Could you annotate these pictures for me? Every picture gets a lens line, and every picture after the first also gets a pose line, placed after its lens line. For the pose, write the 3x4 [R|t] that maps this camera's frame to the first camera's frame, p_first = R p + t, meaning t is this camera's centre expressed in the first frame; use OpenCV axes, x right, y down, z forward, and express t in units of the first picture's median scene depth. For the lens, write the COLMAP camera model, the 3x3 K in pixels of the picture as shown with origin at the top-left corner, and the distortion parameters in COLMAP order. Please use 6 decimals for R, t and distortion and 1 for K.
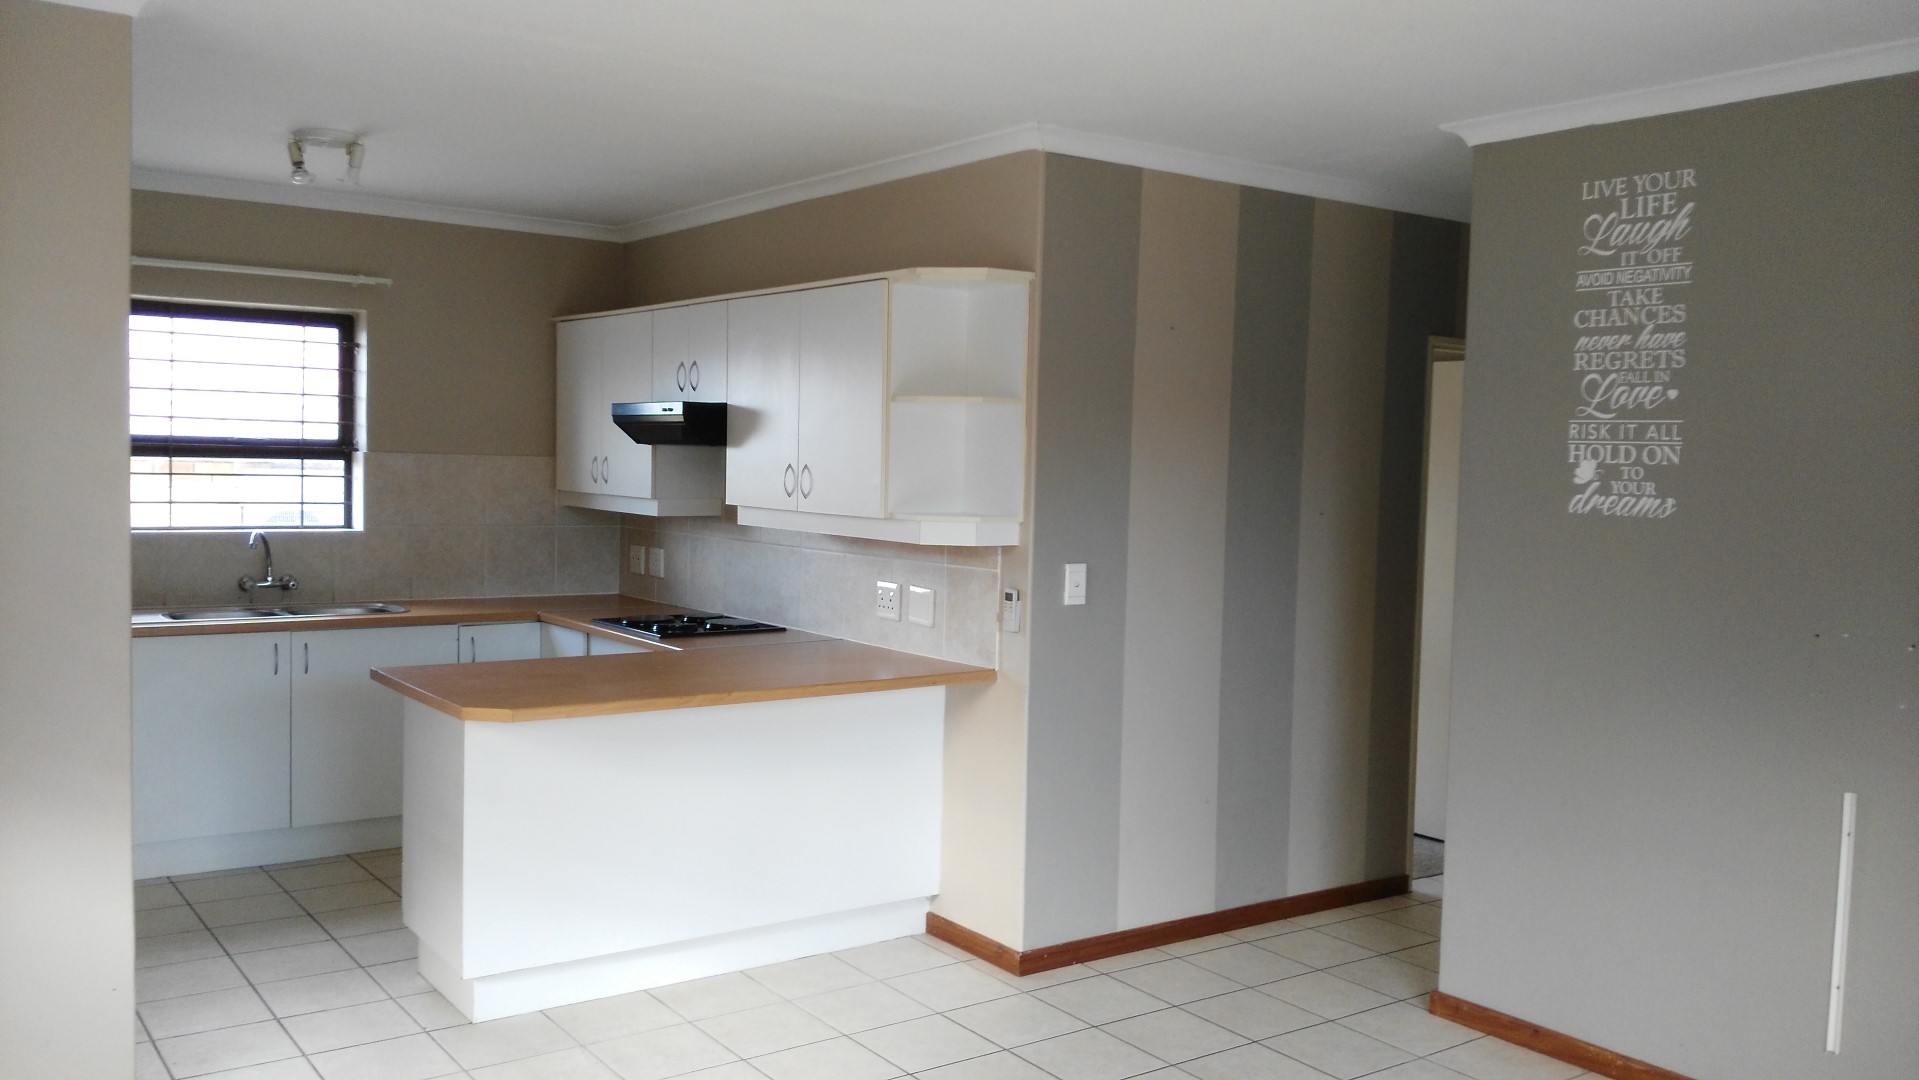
lens RADIAL K [[1561.6, 0, 956.5], [0, 1561.6, 554.6], [0, 0, 1]] dist [0.126092, -0.255963]
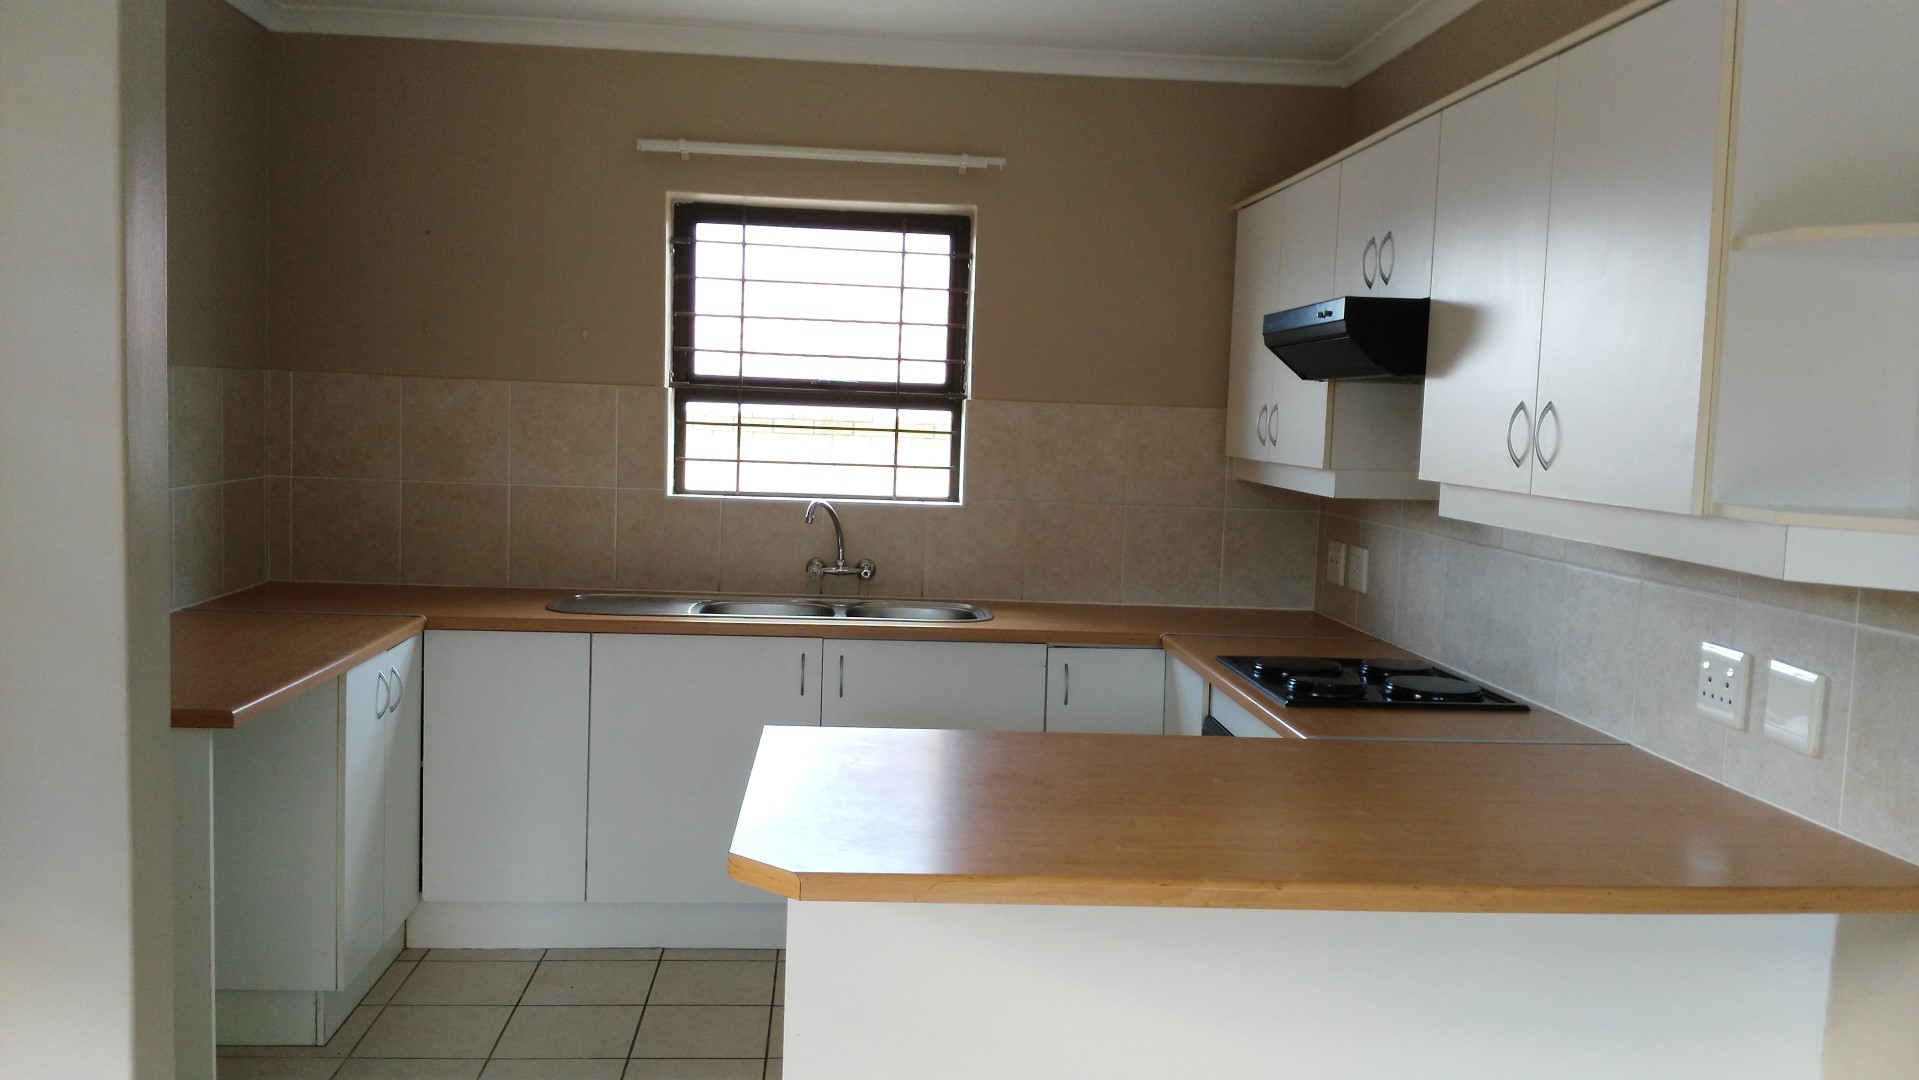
lens RADIAL K [[1561.6, 0, 956.5], [0, 1561.6, 554.6], [0, 0, 1]] dist [0.126092, -0.255963]
pose [[0.852799, 0.052316, -0.519612, 0.006387], [-0.046549, 0.998624, 0.024148, -0.010228], [0.520161, 0.003594, 0.854061, 0.394123]]
